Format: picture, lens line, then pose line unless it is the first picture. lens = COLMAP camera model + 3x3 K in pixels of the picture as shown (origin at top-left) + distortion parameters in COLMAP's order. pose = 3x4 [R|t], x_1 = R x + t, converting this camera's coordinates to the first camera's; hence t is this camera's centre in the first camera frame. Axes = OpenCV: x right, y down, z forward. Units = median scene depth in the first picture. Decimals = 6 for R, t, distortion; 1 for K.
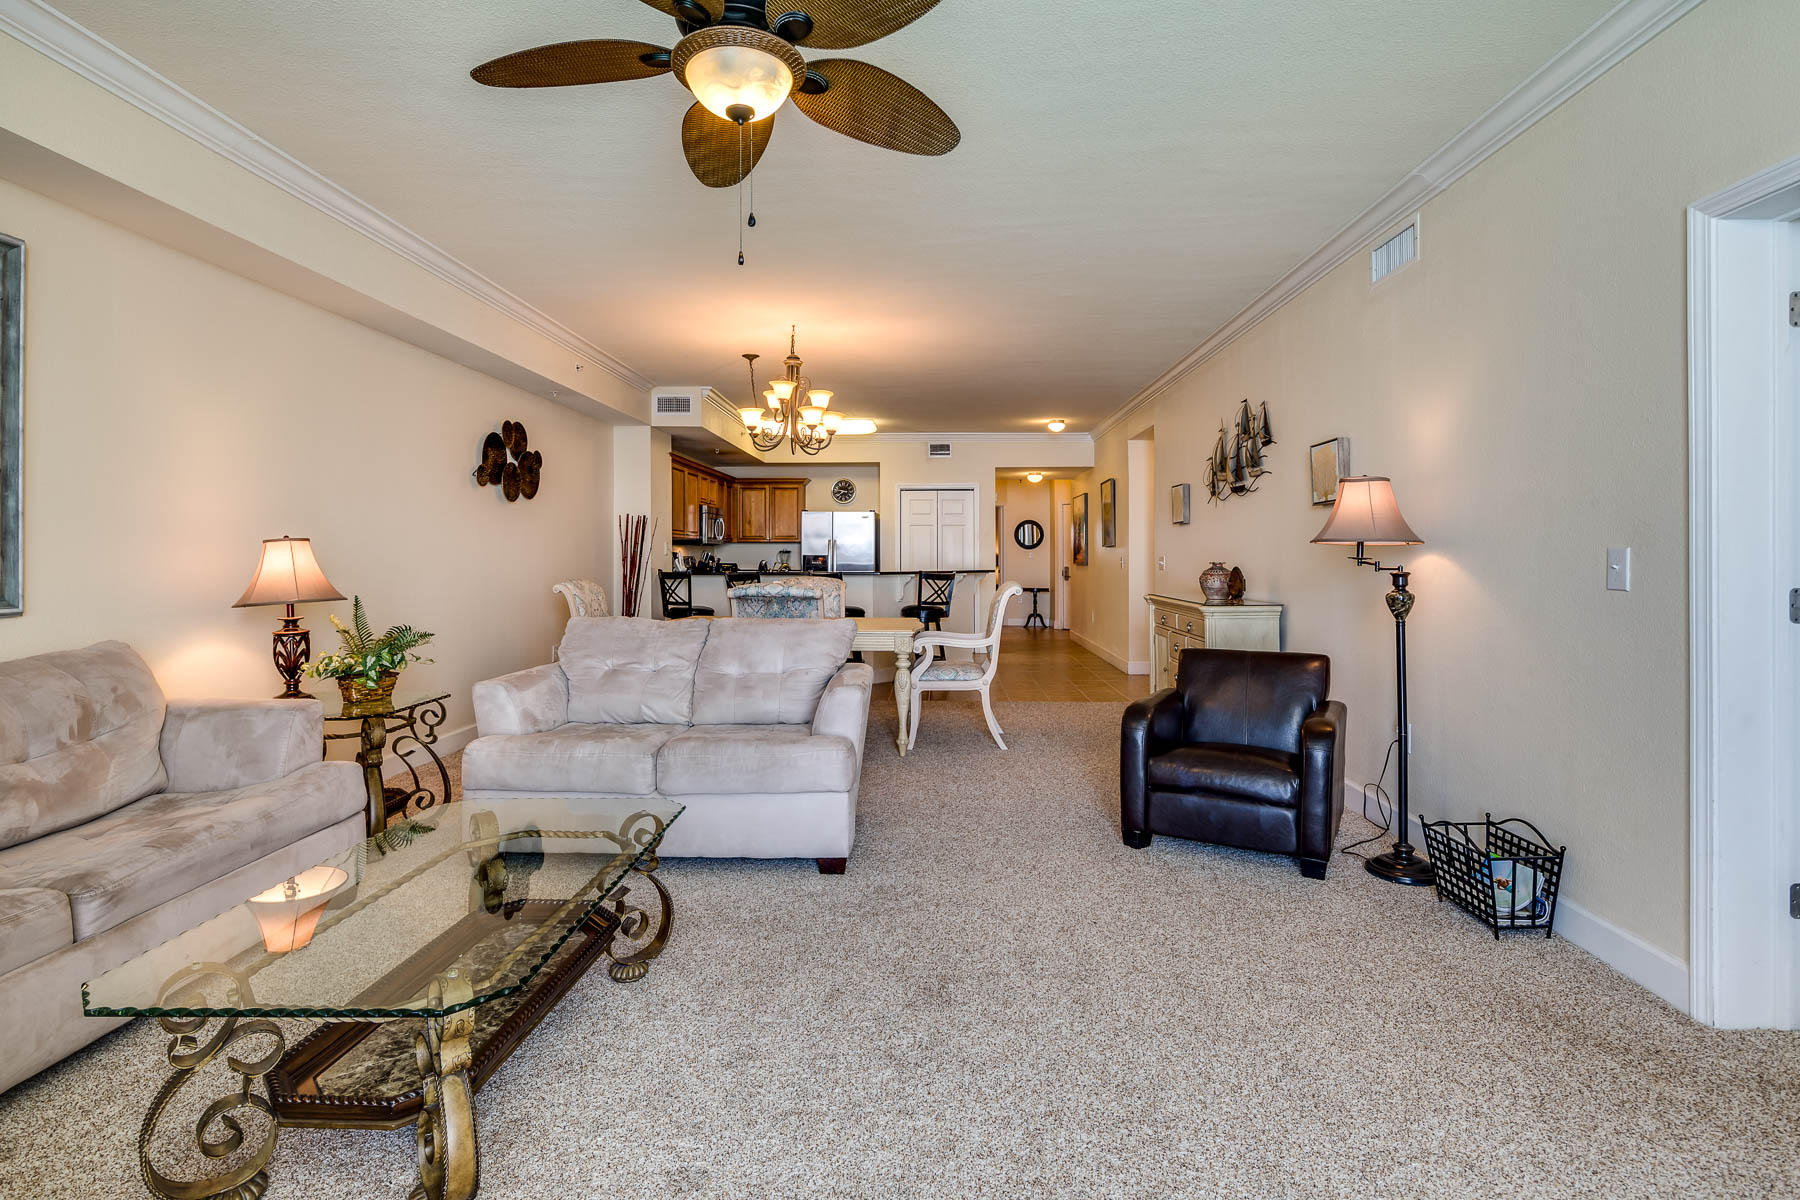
lens RADIAL K [[871.0, 0, 900.4], [0, 871.0, 547.7], [0, 0, 1]] dist [-0.000042, -0.000043]
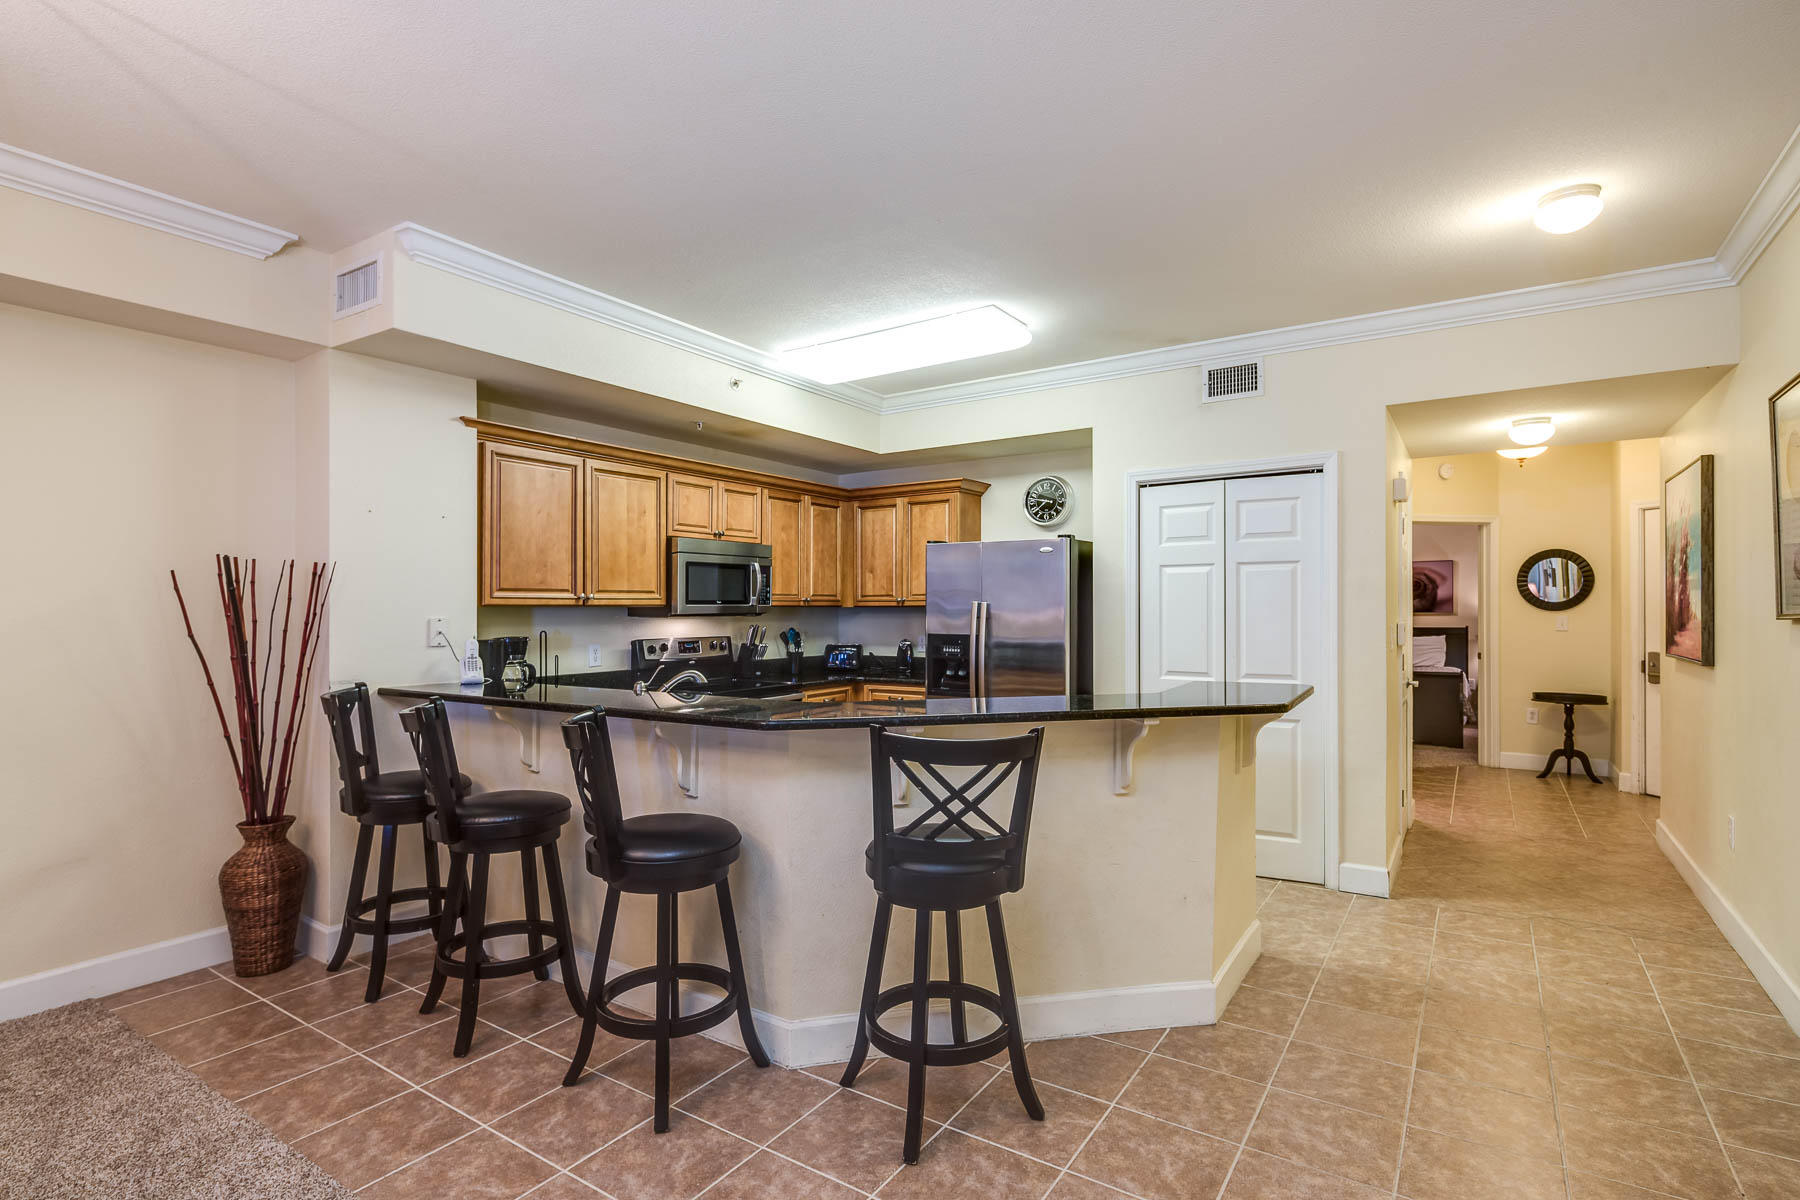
lens RADIAL K [[879.7, 0, 900.0], [0, 879.7, 600.0], [0, 0, 1]] dist [0.000739, -0.000089]
pose [[0.855587, -0.011478, -0.517532, 0.128405], [0.011232, 0.999930, -0.003608, -0.008603], [0.517537, -0.002726, 0.855656, 0.574745]]
